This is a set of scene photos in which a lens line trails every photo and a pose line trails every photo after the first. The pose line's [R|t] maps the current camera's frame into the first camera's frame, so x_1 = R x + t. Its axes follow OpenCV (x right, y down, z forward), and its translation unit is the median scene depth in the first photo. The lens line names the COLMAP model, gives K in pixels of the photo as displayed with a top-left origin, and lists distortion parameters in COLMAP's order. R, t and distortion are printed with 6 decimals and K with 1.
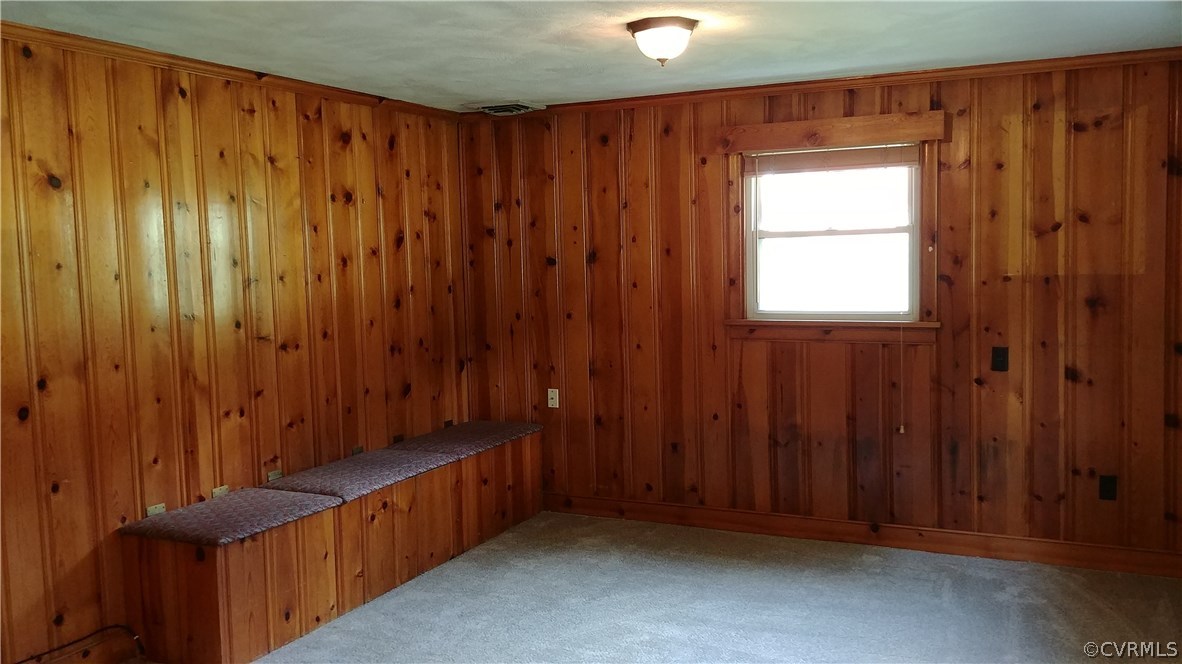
lens RADIAL K [[1035.6, 0, 590.5], [0, 1035.6, 322.7], [0, 0, 1]] dist [0.111847, -0.185006]
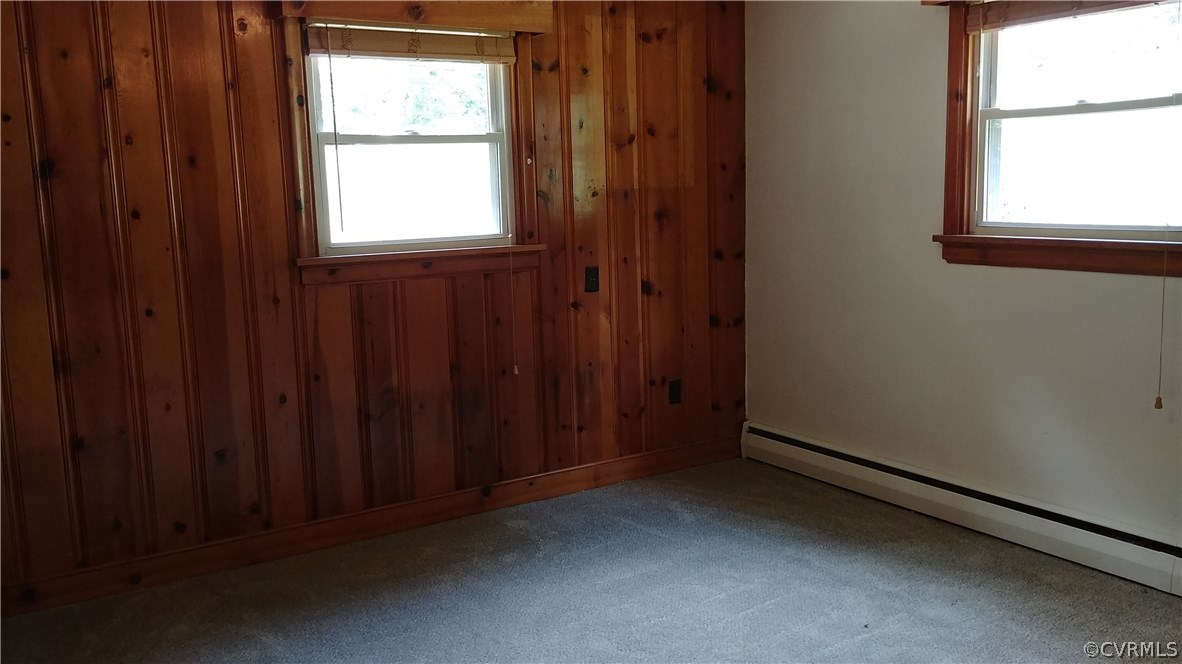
lens RADIAL K [[1035.6, 0, 590.5], [0, 1035.6, 322.7], [0, 0, 1]] dist [0.111847, -0.185006]
pose [[0.528412, -0.113911, 0.841312, -0.399195], [0.071193, 0.993413, 0.089789, -0.010412], [-0.845998, 0.012450, 0.533041, 0.498571]]
